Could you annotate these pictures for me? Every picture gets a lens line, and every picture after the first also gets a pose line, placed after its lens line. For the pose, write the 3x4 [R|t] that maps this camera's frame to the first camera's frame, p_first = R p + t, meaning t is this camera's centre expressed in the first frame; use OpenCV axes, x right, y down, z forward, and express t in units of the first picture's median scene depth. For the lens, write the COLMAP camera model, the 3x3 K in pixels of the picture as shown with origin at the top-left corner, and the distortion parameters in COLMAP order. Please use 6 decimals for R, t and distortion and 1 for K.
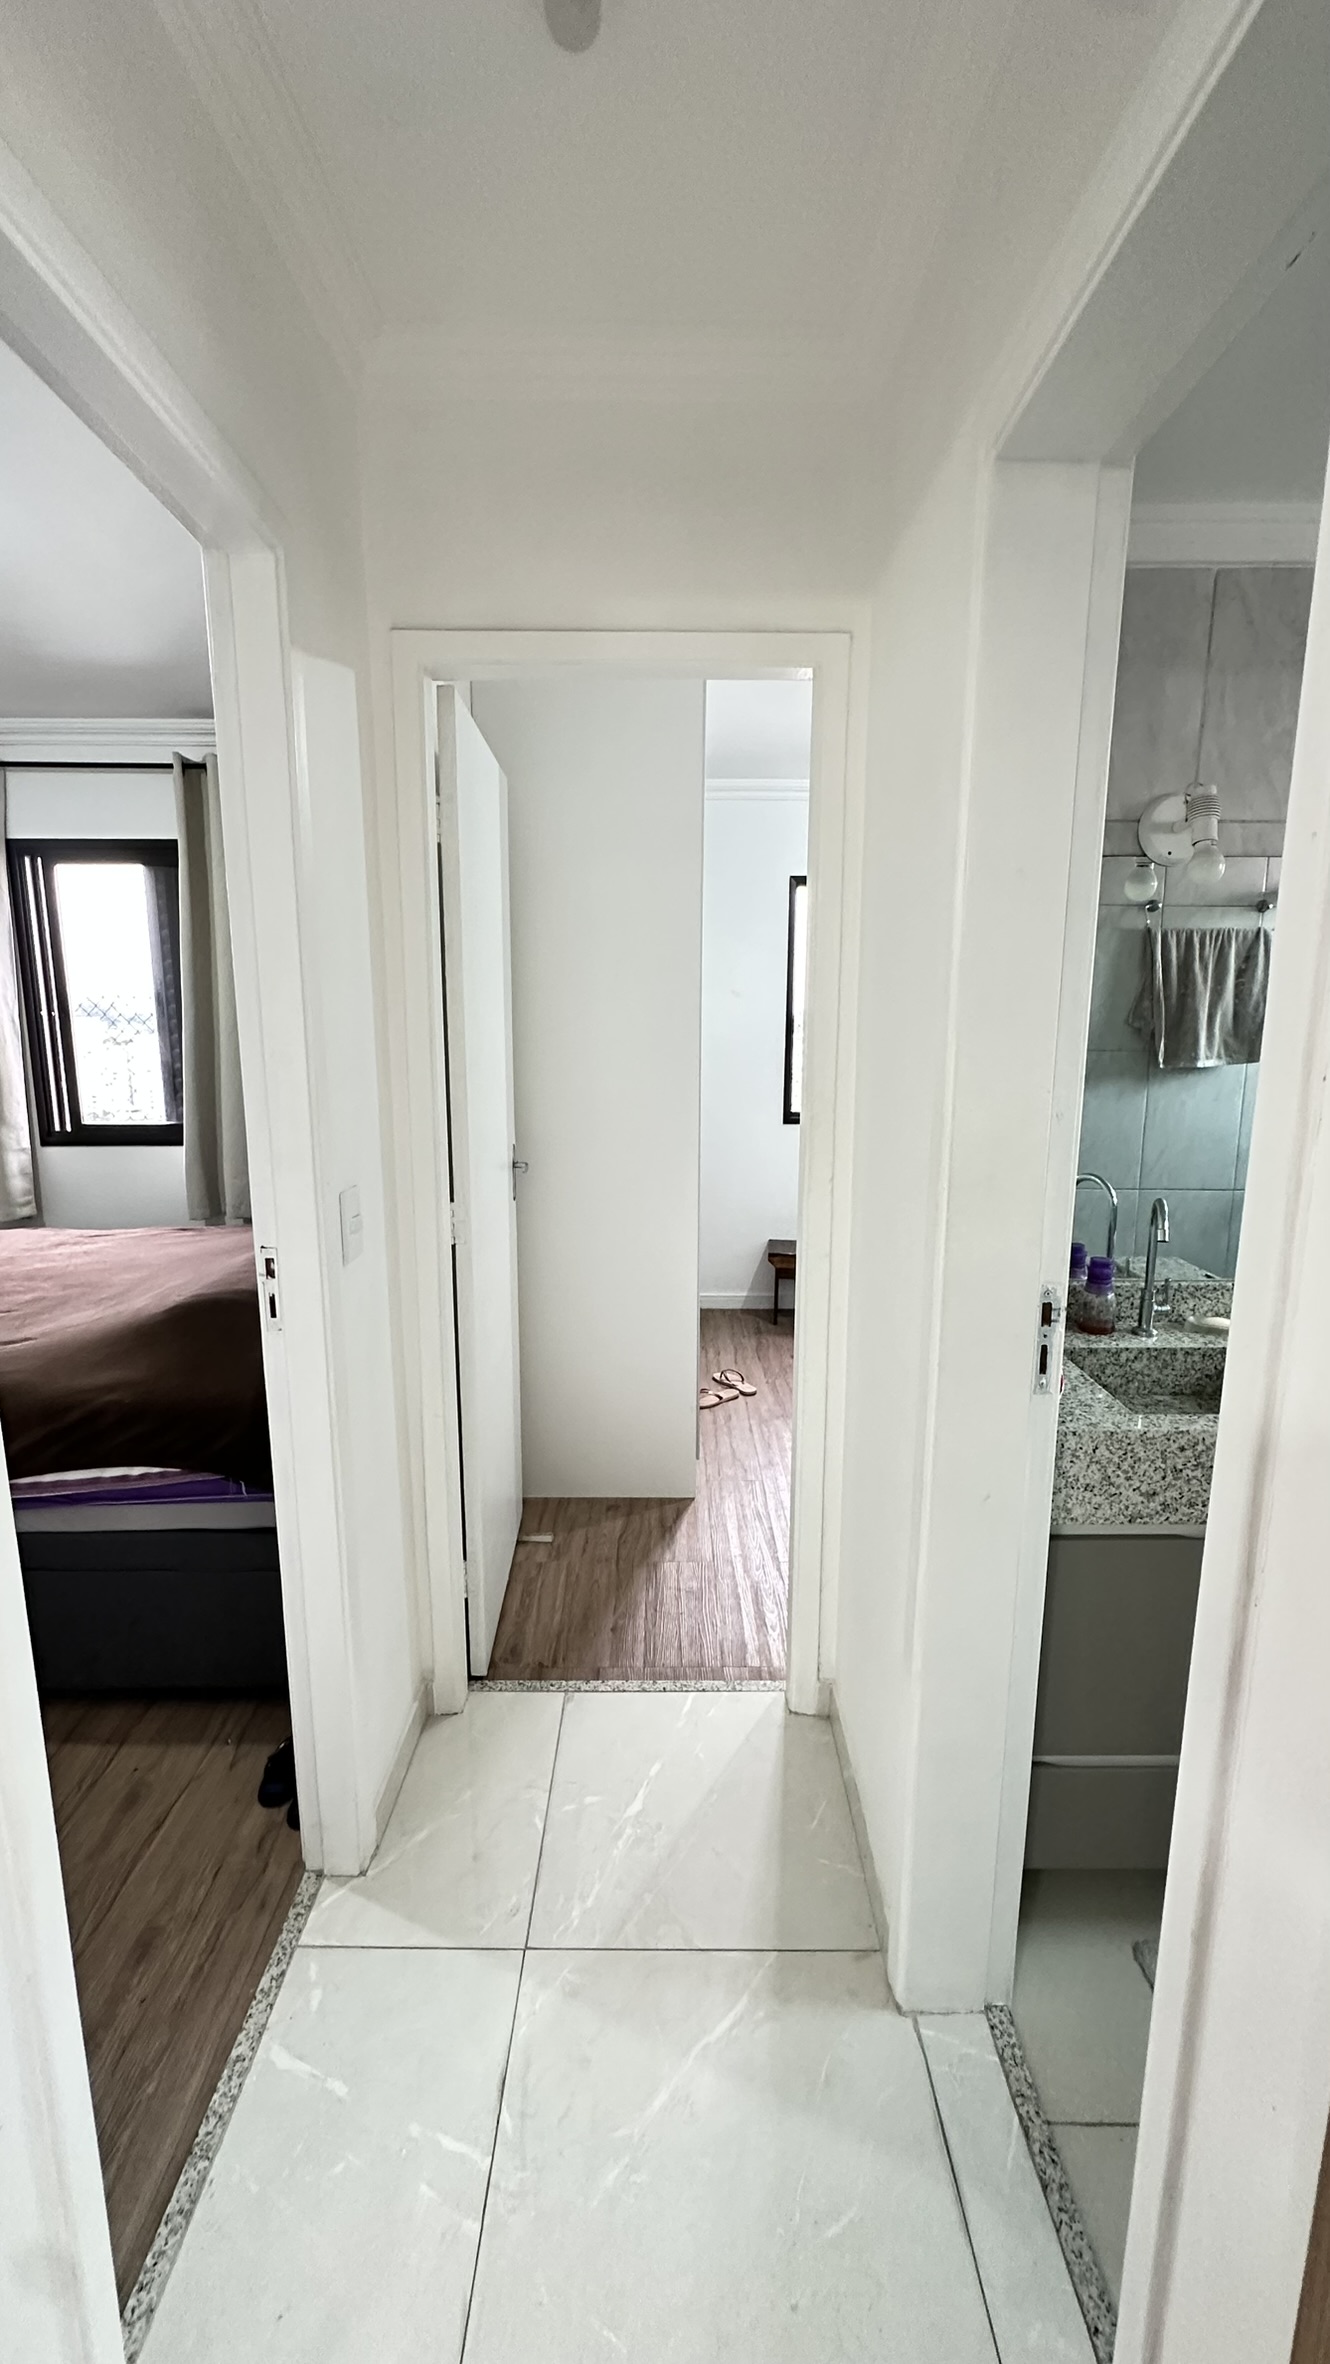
lens RADIAL K [[941.6, 0, 665.0], [0, 941.6, 1182.0], [0, 0, 1]] dist [-0.004047, -0.000099]
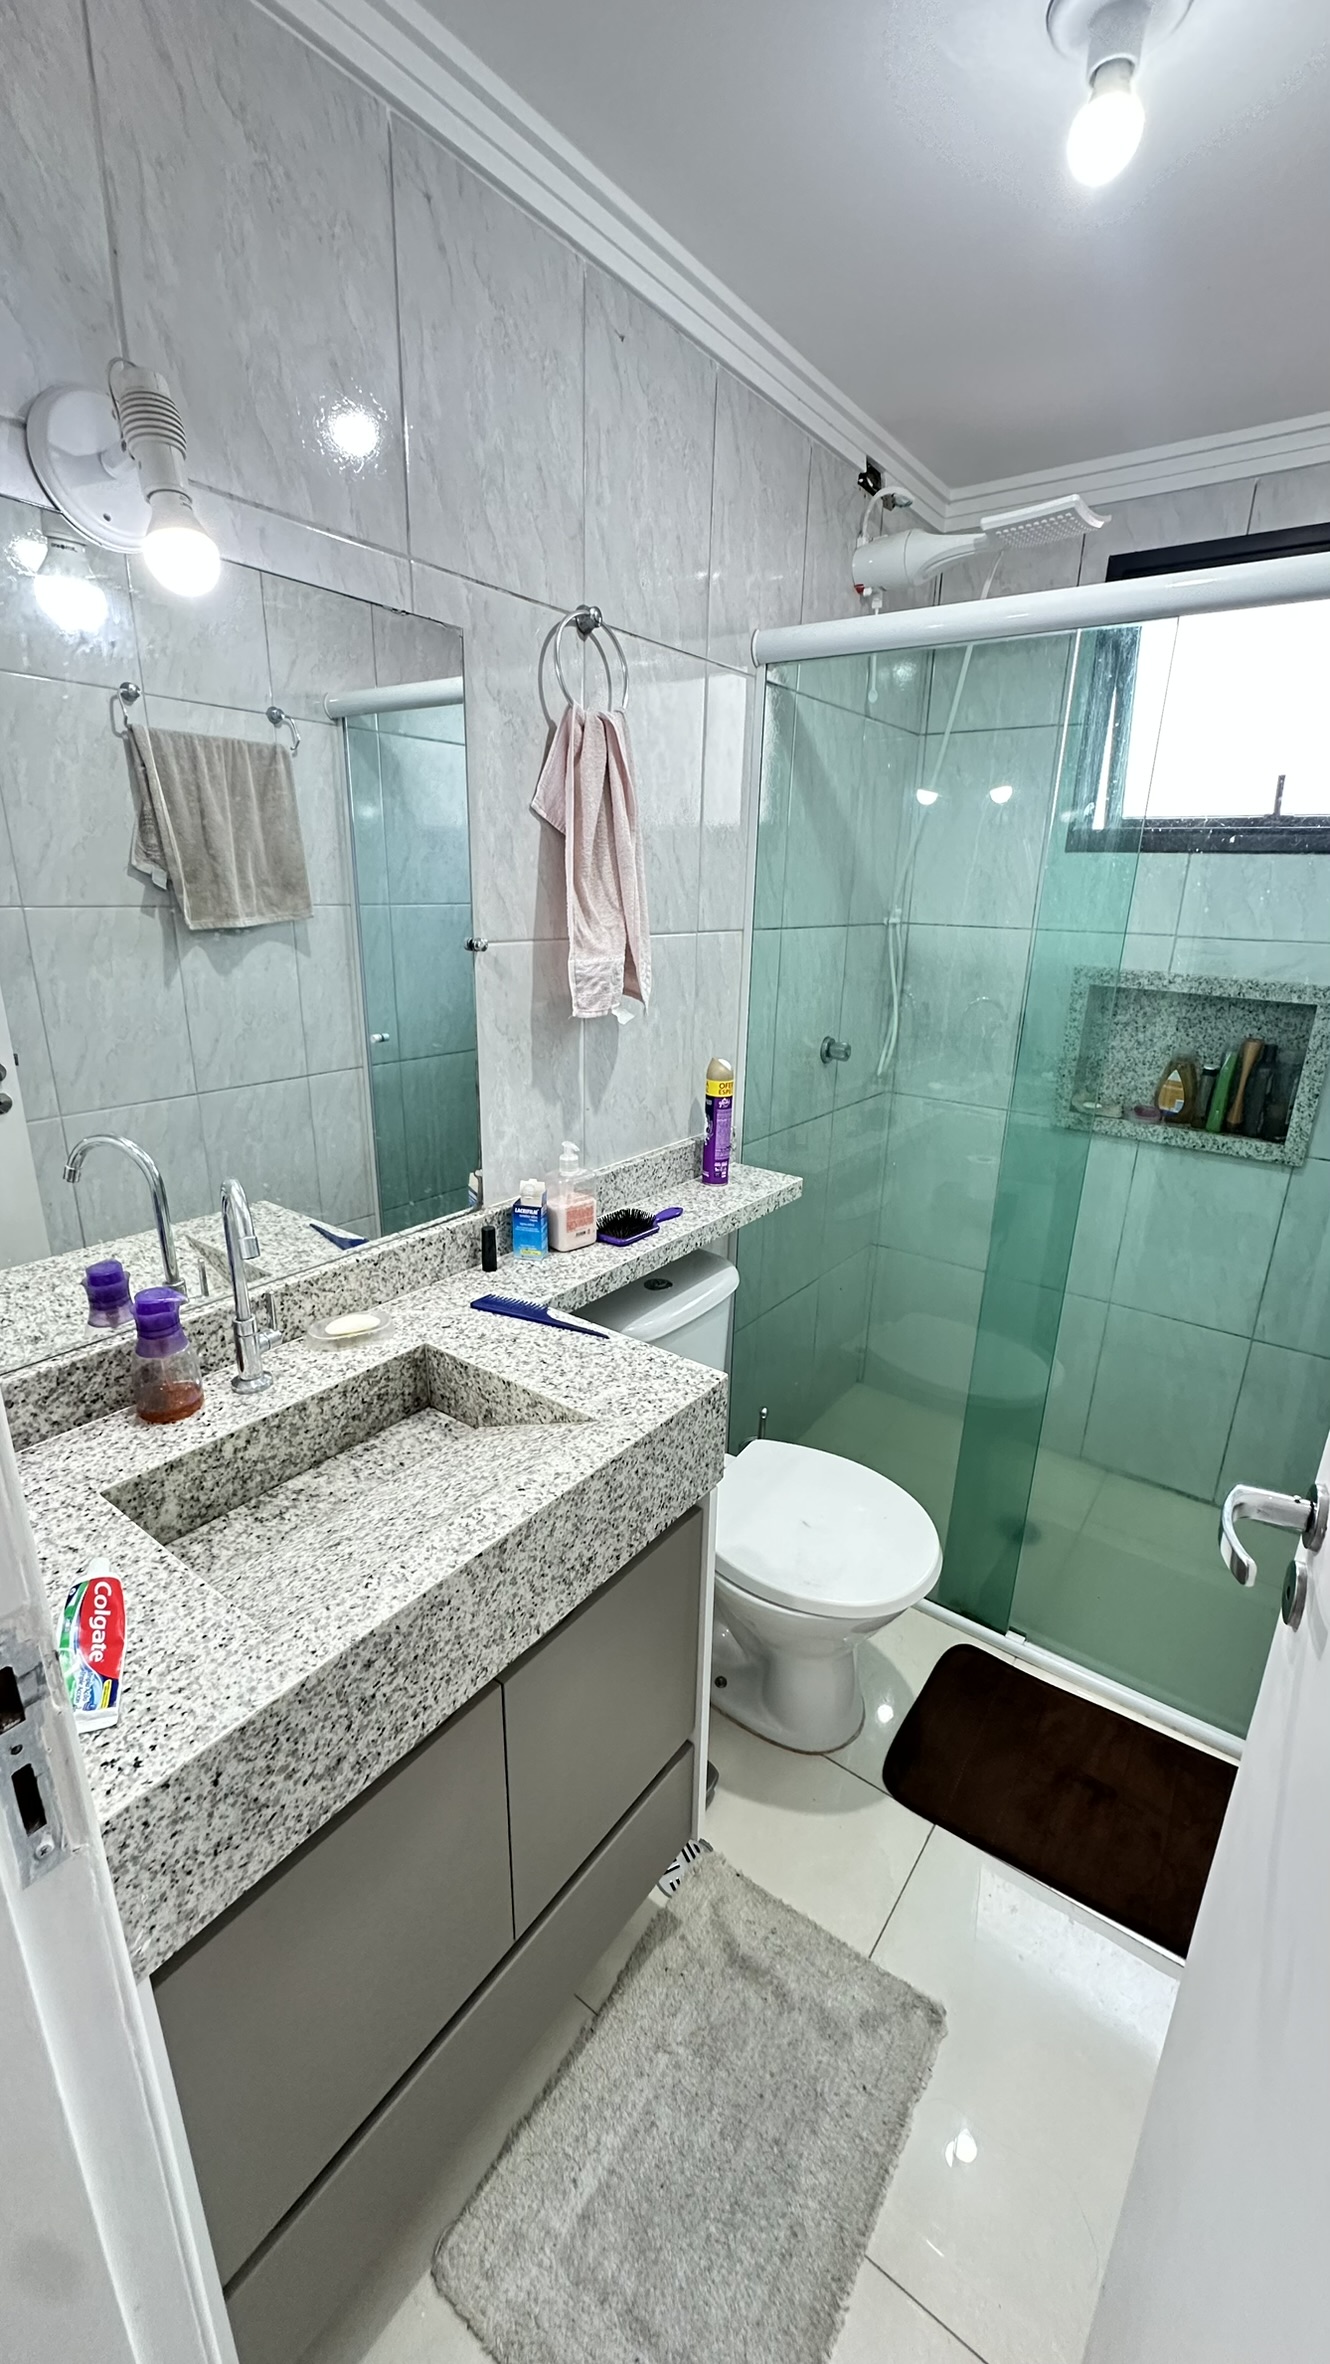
lens RADIAL K [[941.6, 0, 665.0], [0, 941.6, 1182.0], [0, 0, 1]] dist [-0.004047, -0.000099]
pose [[0.597437, -0.235614, 0.766521, 0.224186], [0.115179, 0.971164, 0.208745, -0.066268], [-0.793601, -0.036425, 0.607347, 0.403976]]
